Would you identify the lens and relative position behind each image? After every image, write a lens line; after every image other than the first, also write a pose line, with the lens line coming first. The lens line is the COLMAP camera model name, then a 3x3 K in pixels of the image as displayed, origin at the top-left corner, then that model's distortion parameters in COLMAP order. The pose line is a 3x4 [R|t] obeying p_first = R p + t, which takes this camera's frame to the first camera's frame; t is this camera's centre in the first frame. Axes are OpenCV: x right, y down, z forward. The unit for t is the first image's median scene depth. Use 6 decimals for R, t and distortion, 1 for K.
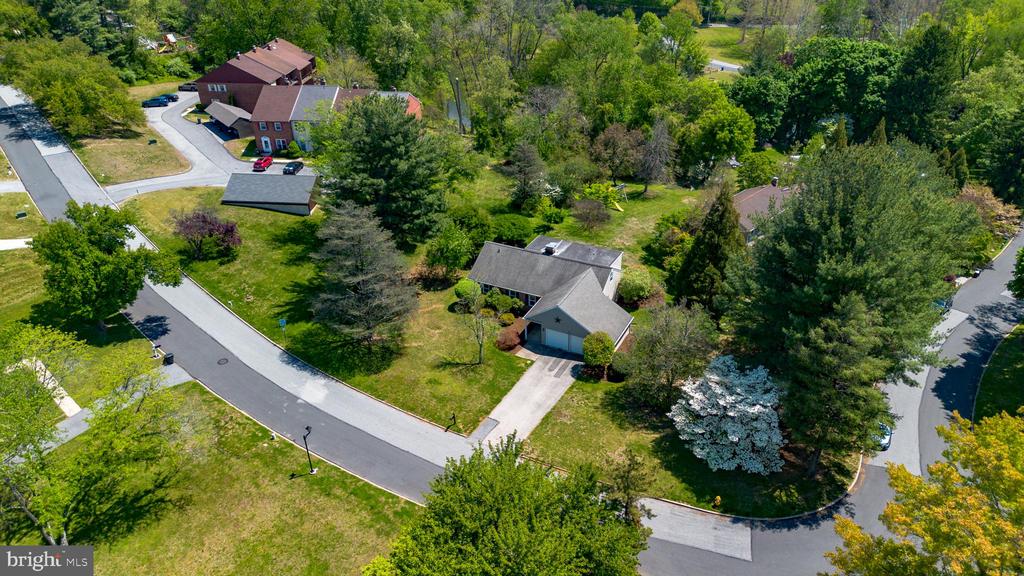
lens RADIAL K [[721.7, 0, 510.5], [0, 721.7, 288.2], [0, 0, 1]] dist [0.065465, -0.066422]
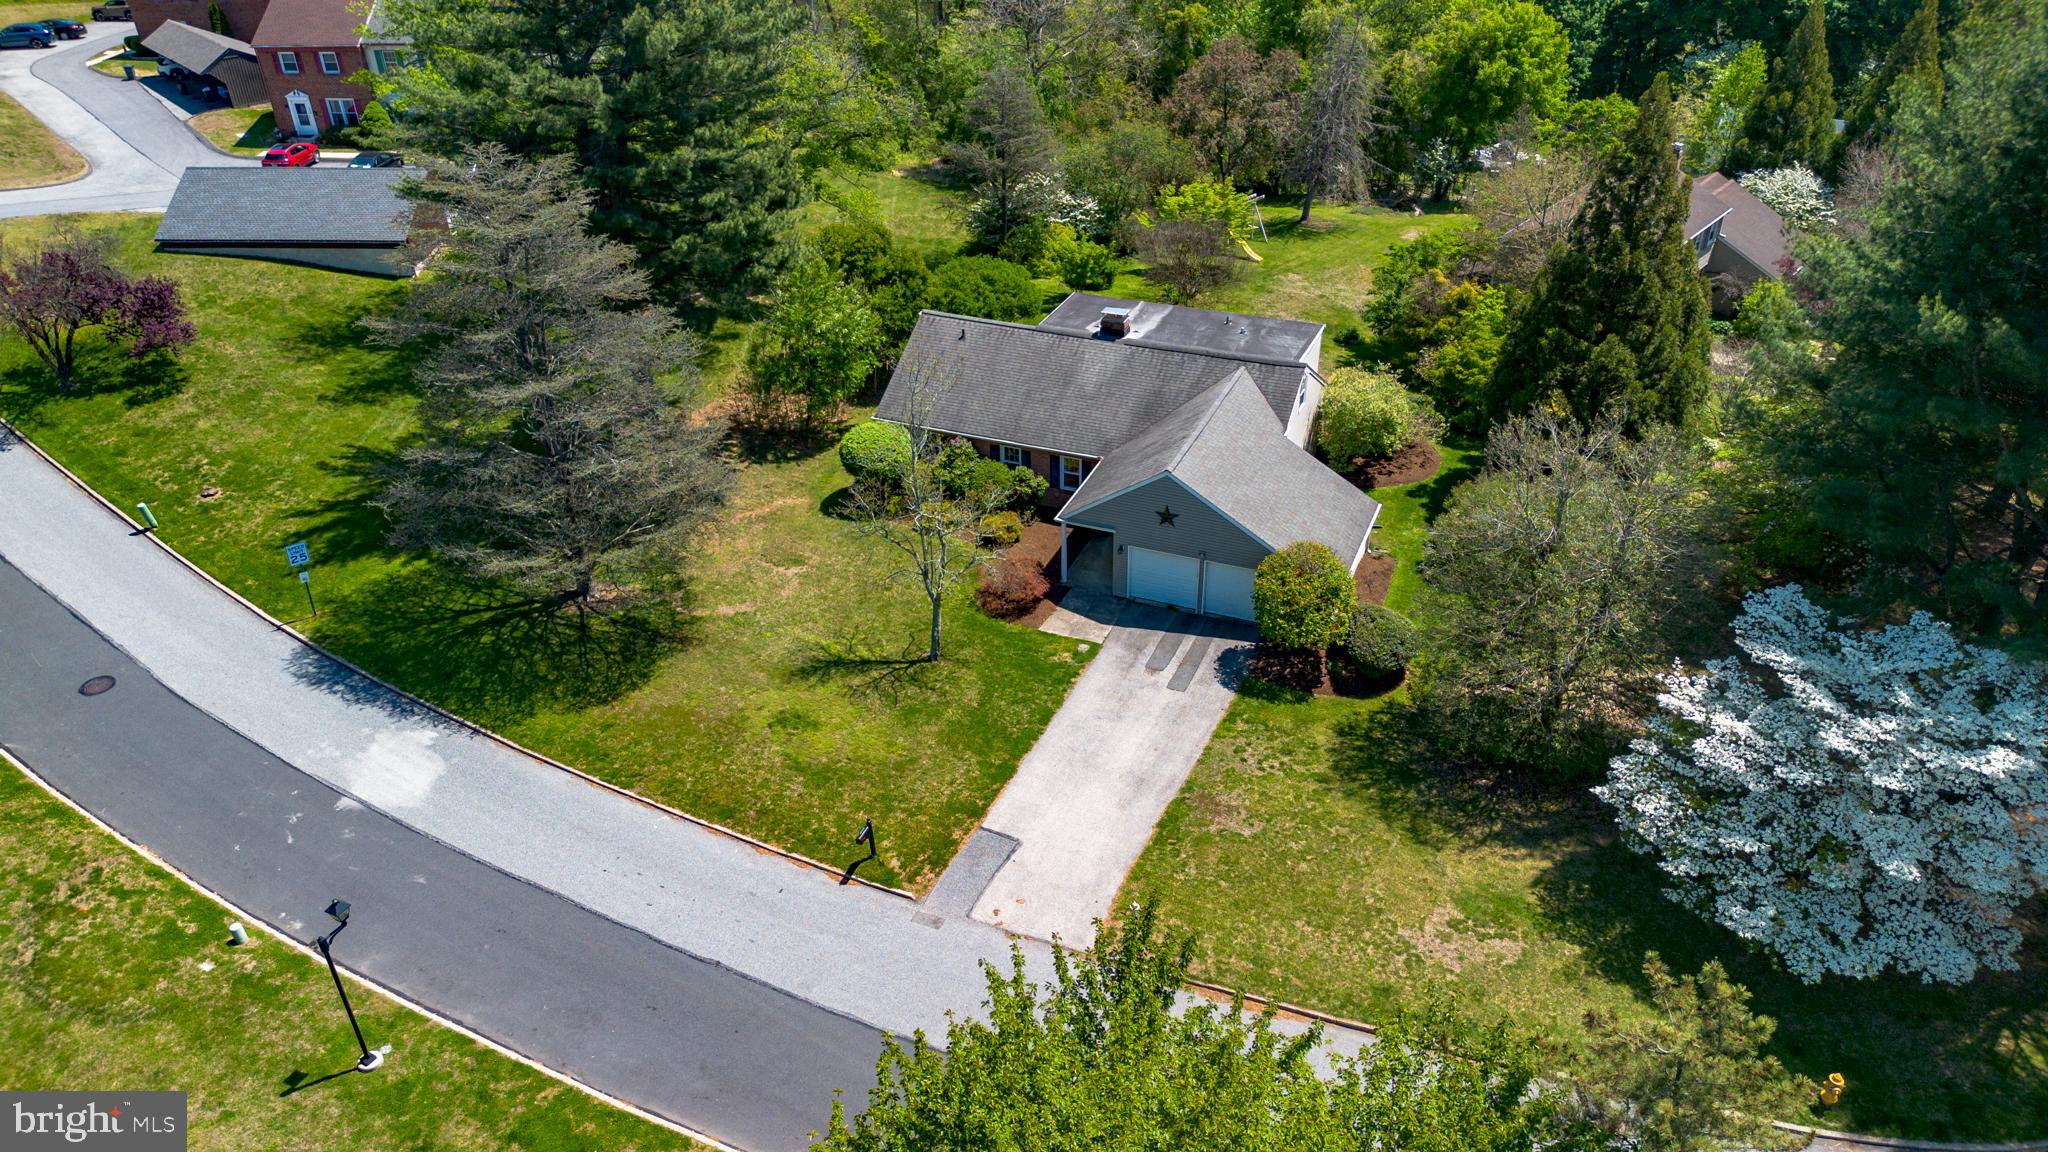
lens RADIAL K [[1443.4, 0, 1020.8], [0, 1443.4, 580.0], [0, 0, 1]] dist [0.065465, -0.066422]
pose [[0.996814, -0.037841, 0.070218, -0.043556], [0.035642, 0.998842, 0.032312, 0.045849], [-0.071359, -0.029707, 0.997008, 0.325743]]
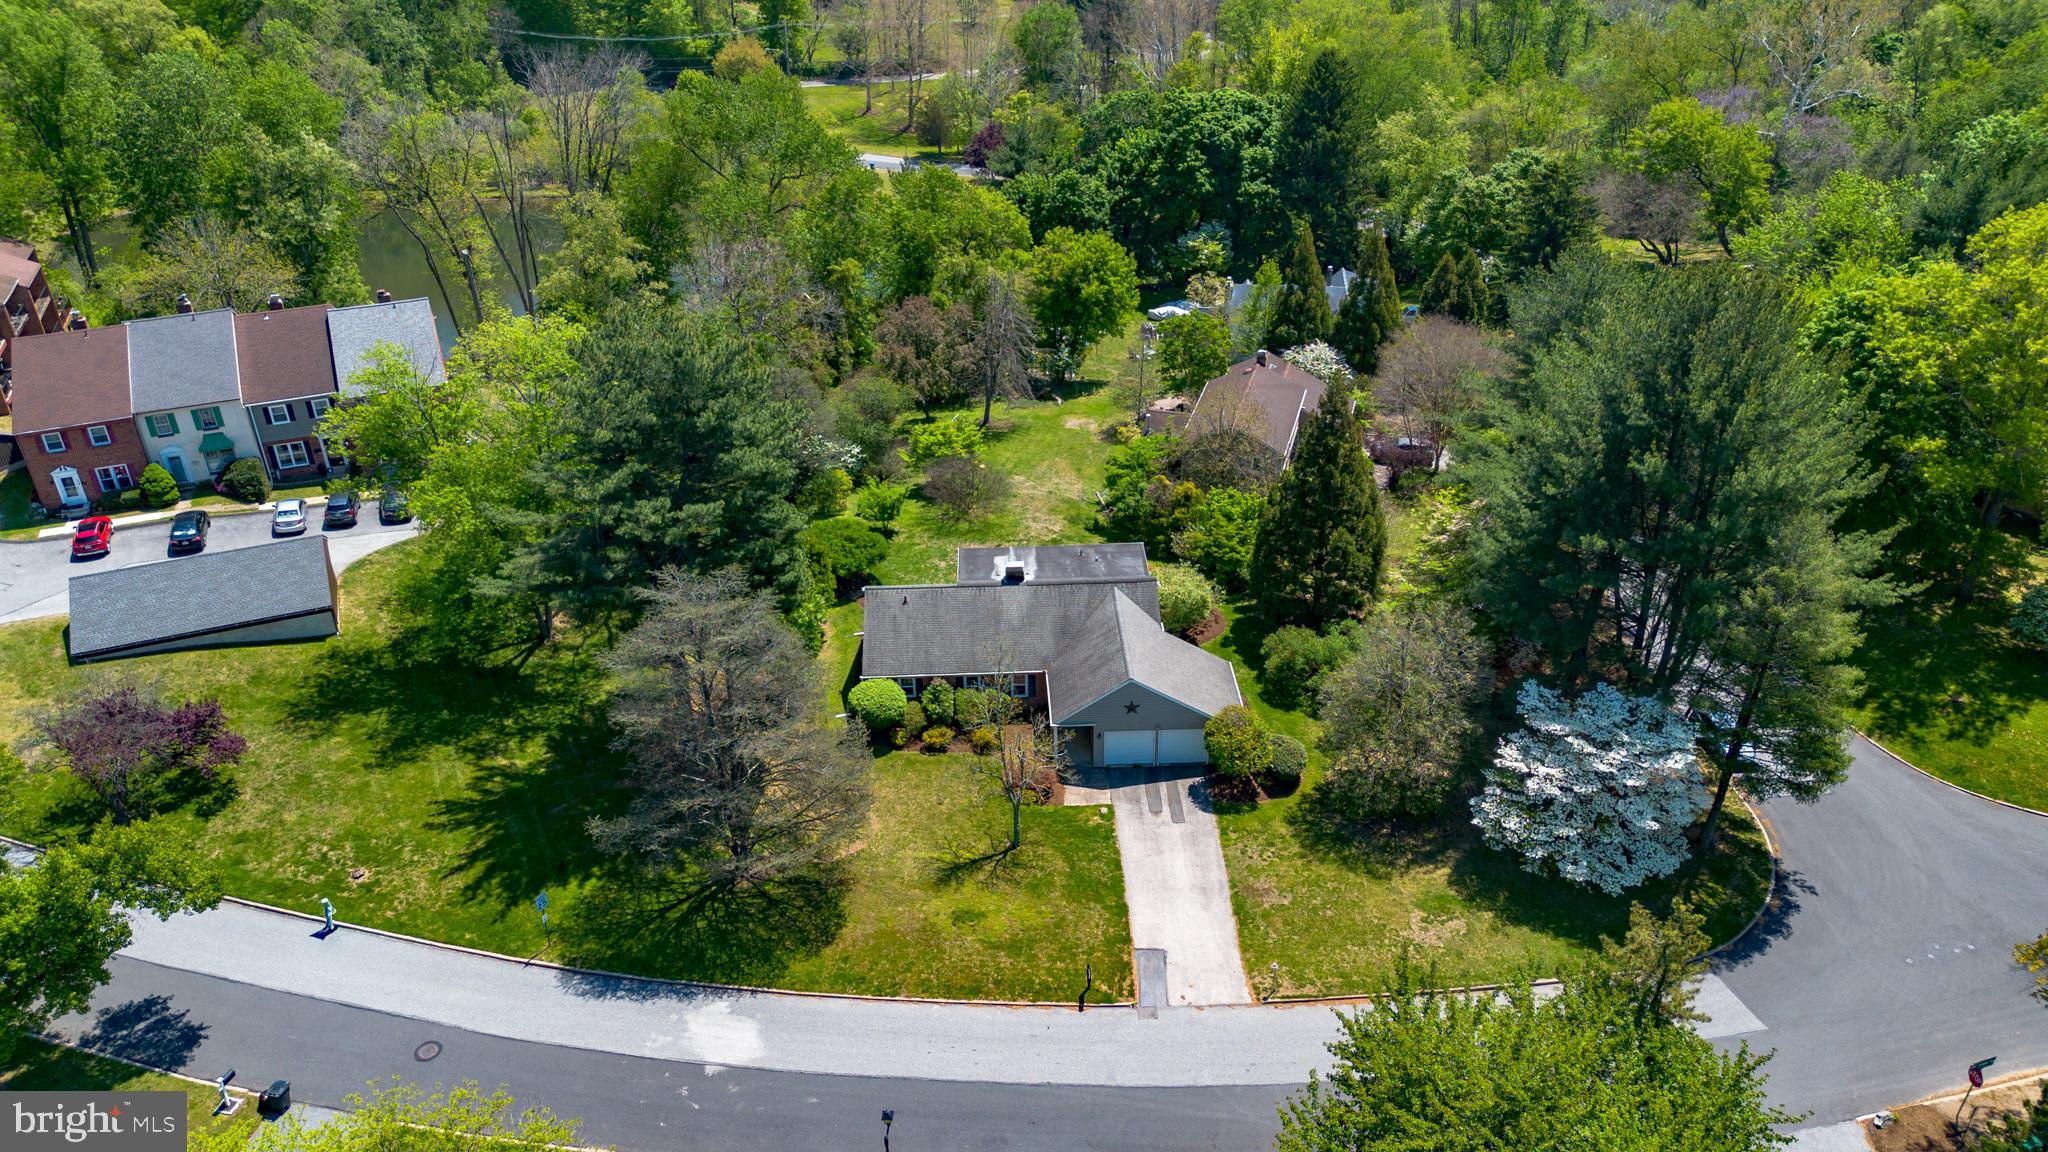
lens RADIAL K [[1443.4, 0, 1023.6], [0, 1443.4, 581.2], [0, 0, 1]] dist [0.065465, -0.066422]
pose [[0.873331, -0.234971, 0.426709, -0.358924], [0.242862, 0.969365, 0.036733, -0.083951], [-0.422268, 0.071552, 0.903642, 0.141364]]
